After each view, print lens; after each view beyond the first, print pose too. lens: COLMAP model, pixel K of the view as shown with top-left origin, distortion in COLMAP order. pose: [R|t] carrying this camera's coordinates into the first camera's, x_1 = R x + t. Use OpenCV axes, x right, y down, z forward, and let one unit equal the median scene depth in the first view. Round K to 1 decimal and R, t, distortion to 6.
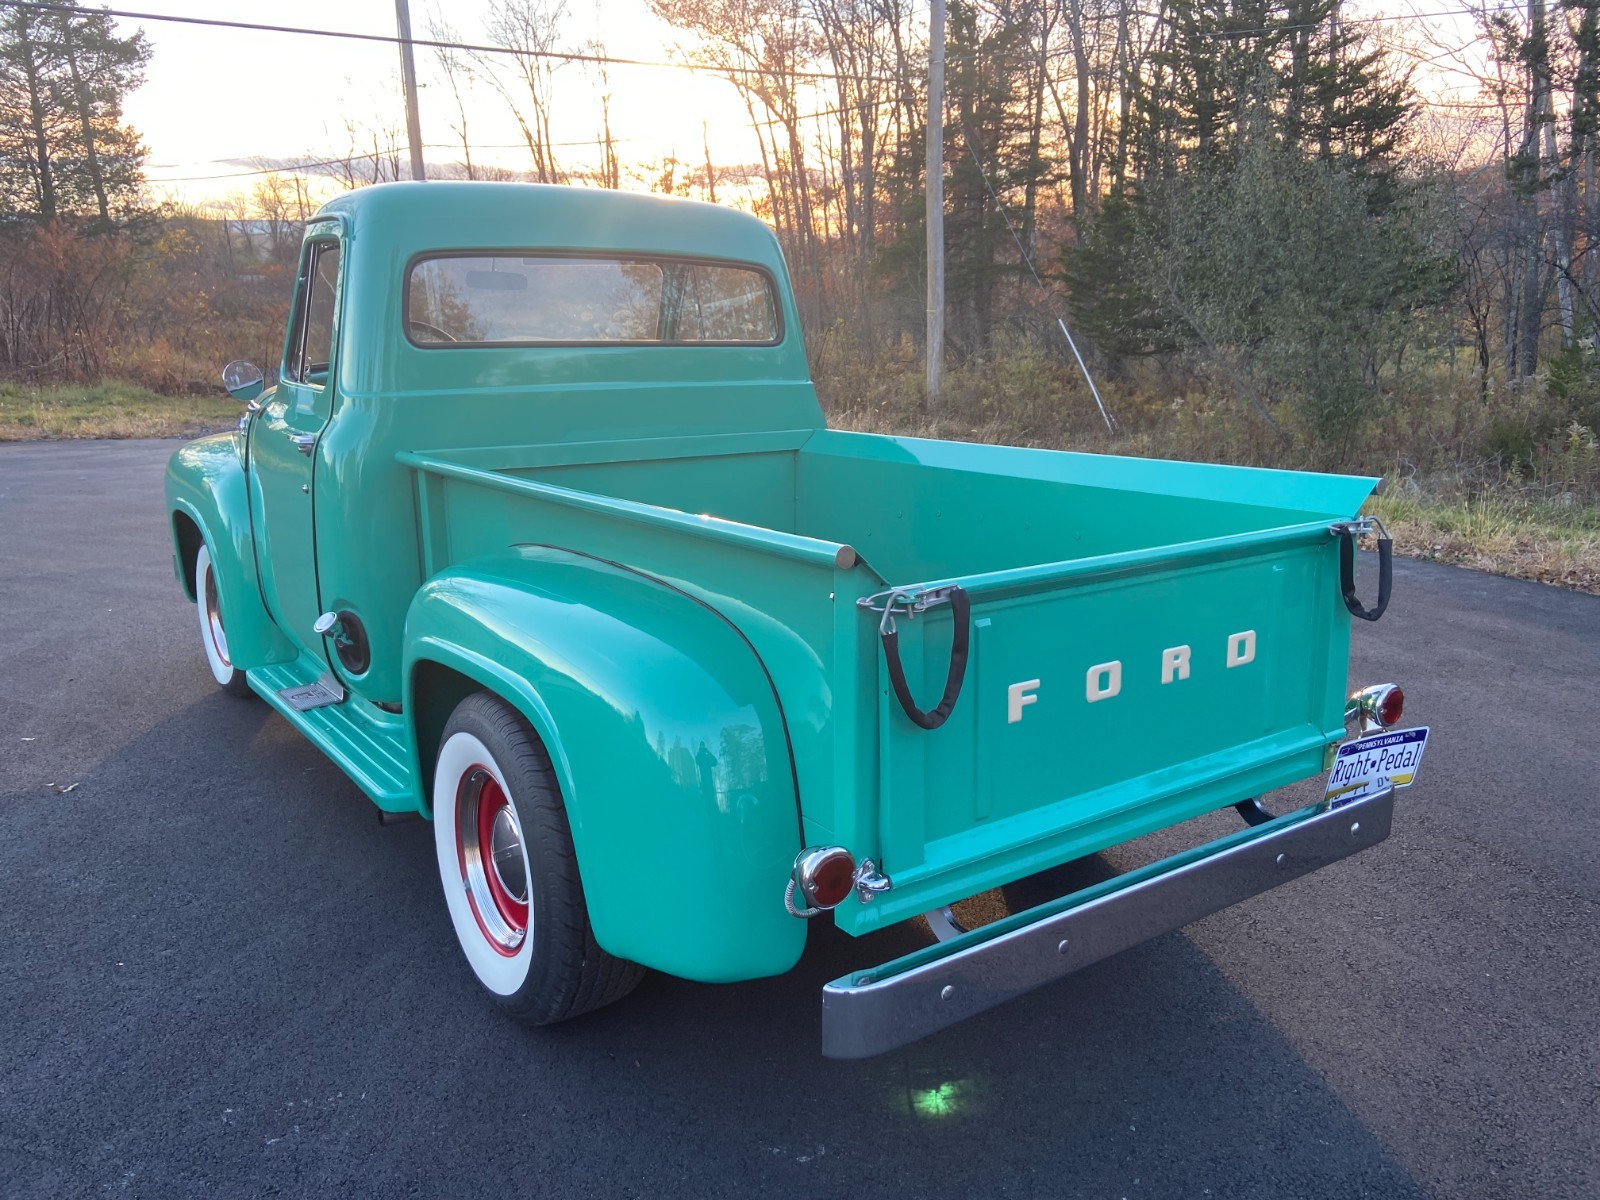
lens RADIAL K [[1212.1, 0, 810.0], [0, 1212.1, 601.2], [0, 0, 1]] dist [0.096644, -0.114655]
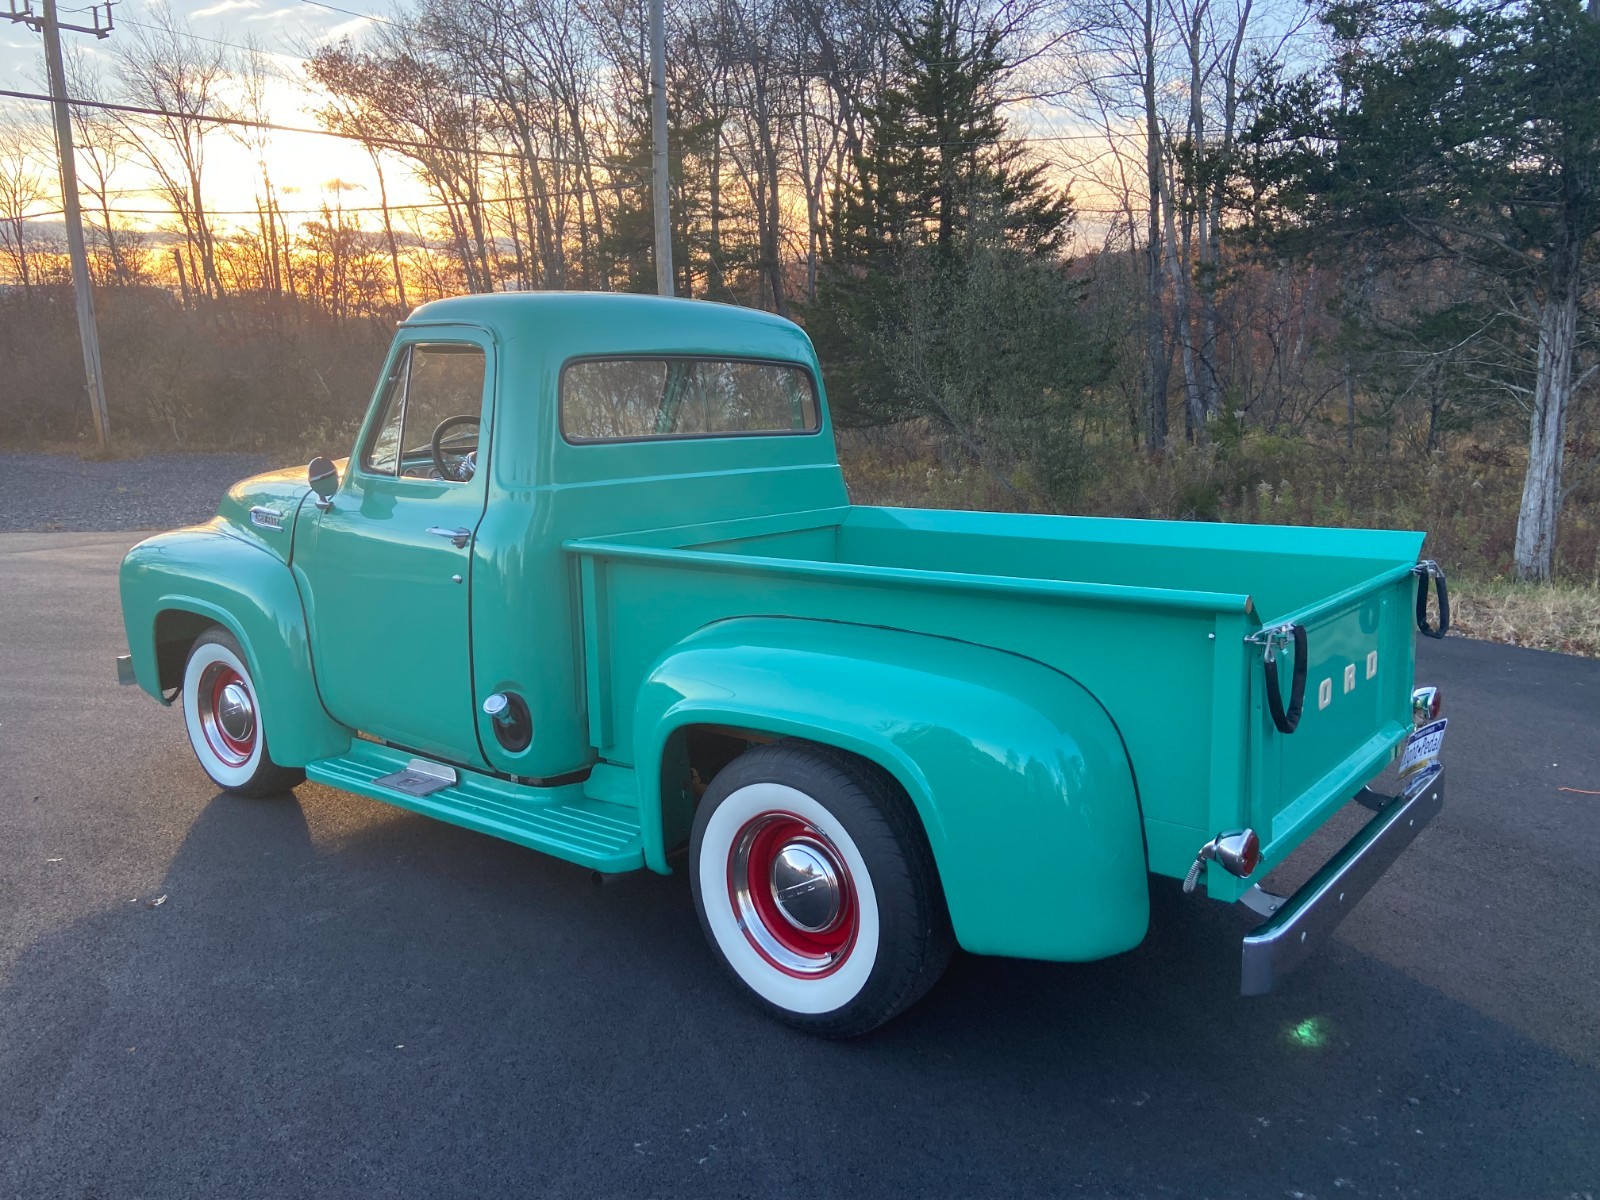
lens RADIAL K [[1205.9, 0, 806.3], [0, 1205.9, 606.2], [0, 0, 1]] dist [0.110895, -0.133172]
pose [[0.963847, -0.051110, 0.261510, -0.394790], [0.064611, 0.996971, -0.043287, -0.003851], [-0.258505, 0.058619, 0.964230, -0.075515]]
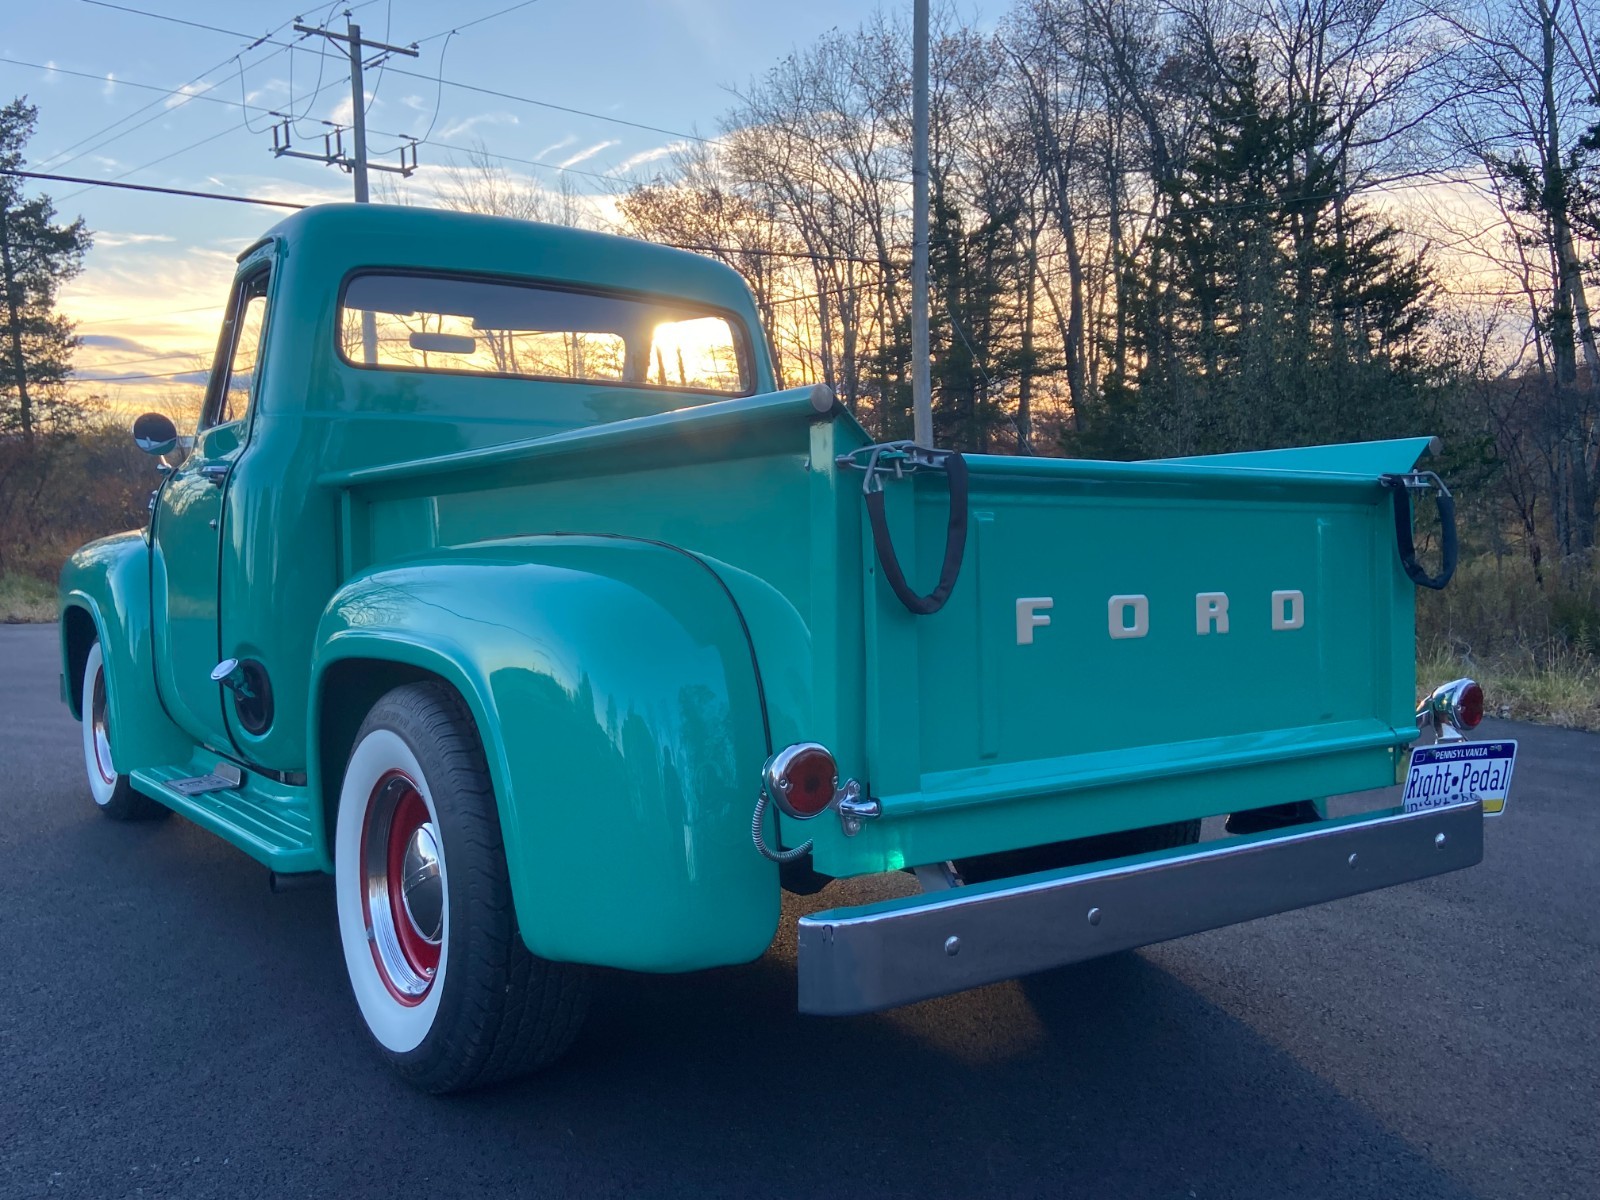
lens RADIAL K [[1359.6, 0, 785.5], [0, 1359.6, 605.2], [0, 0, 1]] dist [0.120520, -0.155831]
pose [[0.999987, -0.004195, -0.002978, 0.002875], [0.003594, 0.983867, -0.178867, 0.143696], [0.003680, 0.178854, 0.983869, 0.035717]]
